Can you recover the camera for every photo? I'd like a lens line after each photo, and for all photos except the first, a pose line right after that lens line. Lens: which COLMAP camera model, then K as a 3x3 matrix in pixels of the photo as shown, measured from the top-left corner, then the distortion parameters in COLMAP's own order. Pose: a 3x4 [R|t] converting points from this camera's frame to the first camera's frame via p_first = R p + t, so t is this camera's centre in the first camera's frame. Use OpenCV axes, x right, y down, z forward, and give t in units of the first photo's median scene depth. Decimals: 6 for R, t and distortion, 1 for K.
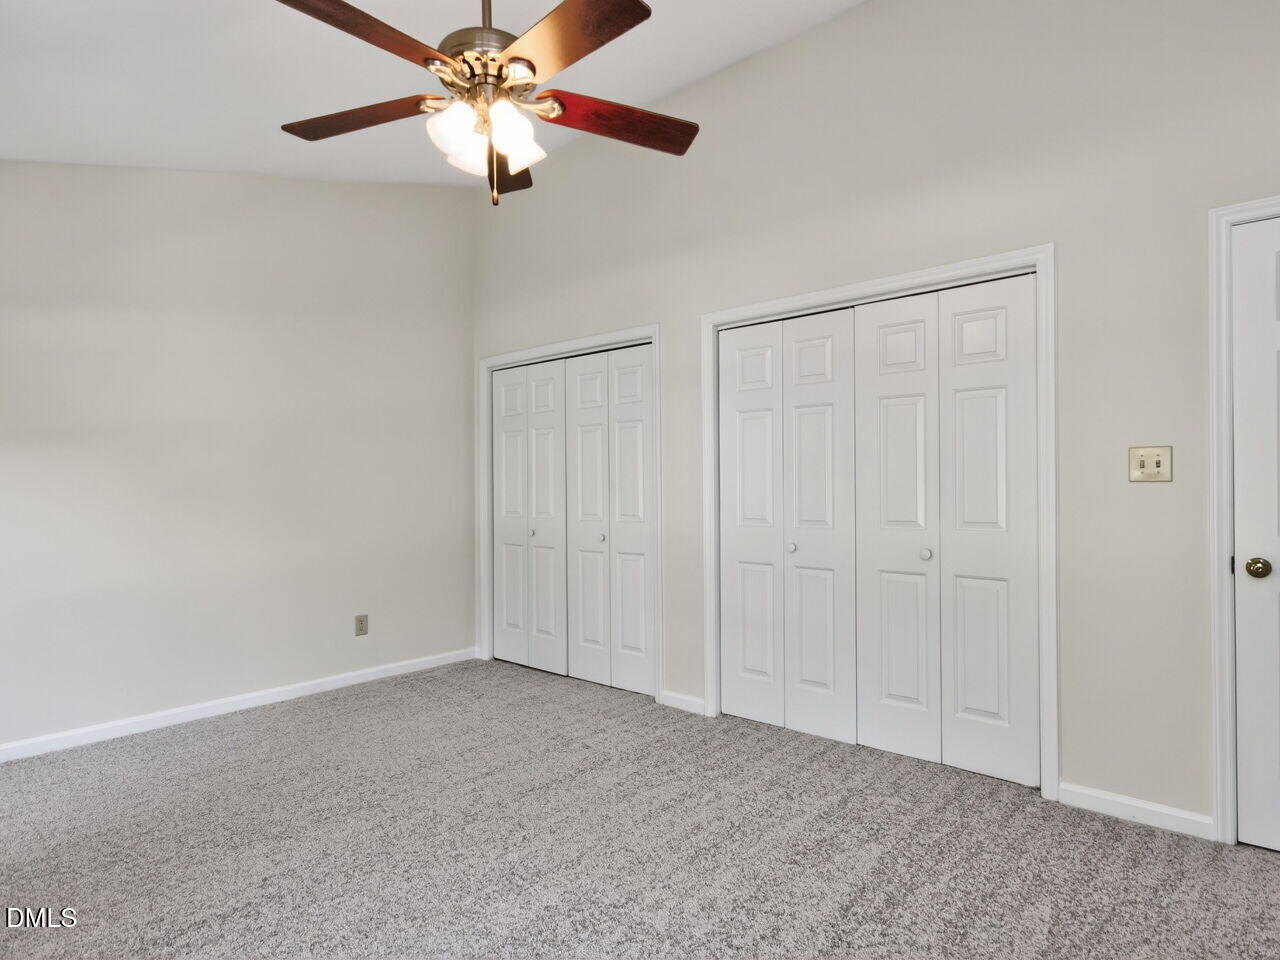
lens RADIAL K [[802.4, 0, 639.3], [0, 802.4, 493.8], [0, 0, 1]] dist [-0.074785, 0.101377]
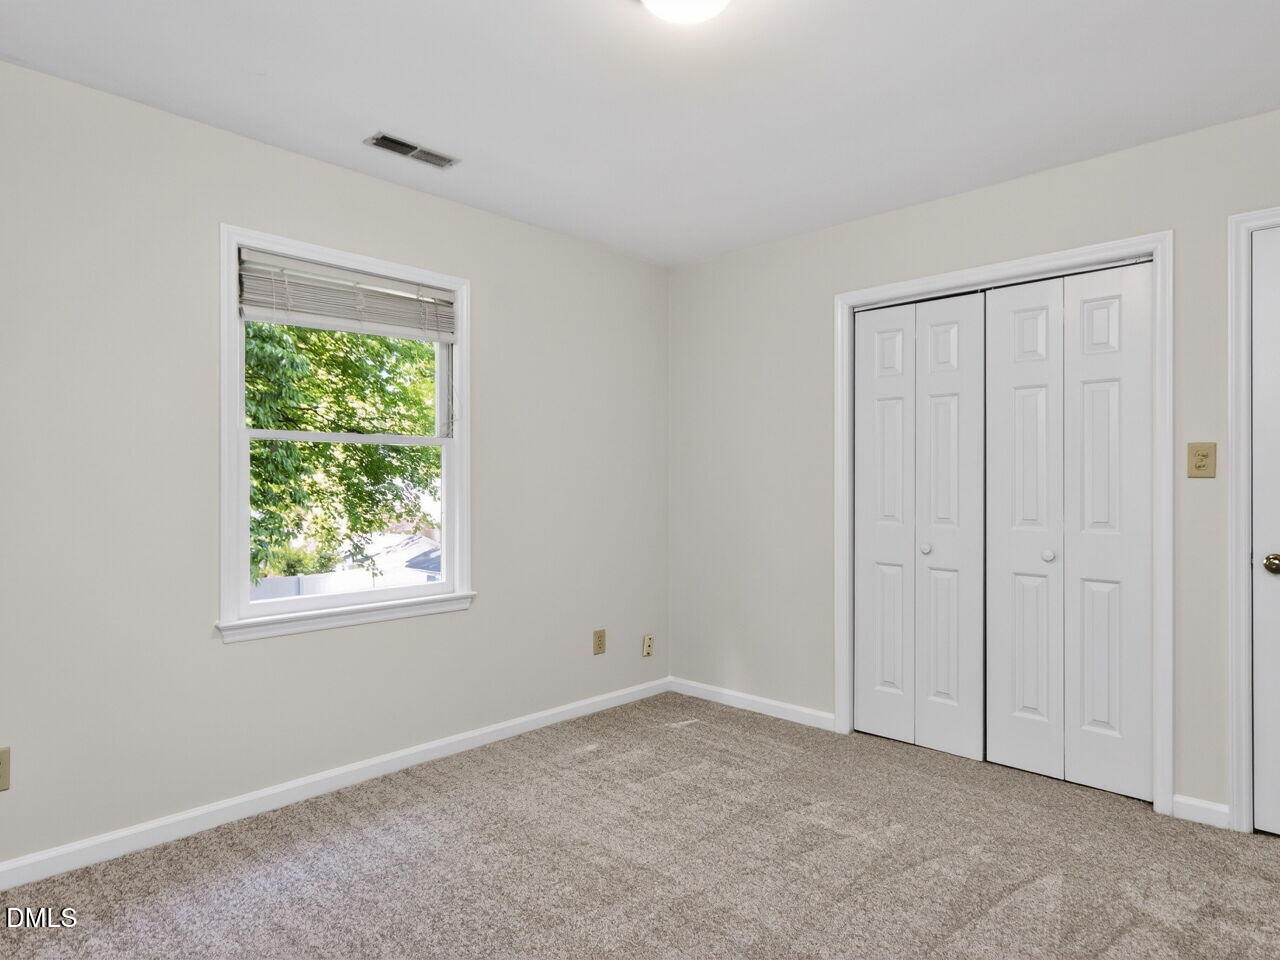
lens RADIAL K [[743.8, 0, 656.9], [0, 743.8, 477.8], [0, 0, 1]] dist [-0.001157, 0.000940]
pose [[0.999458, 0.008895, 0.031693, -0.134675], [-0.008434, 0.999857, -0.014655, 0.001103], [-0.031819, 0.014380, 0.999390, 0.134988]]
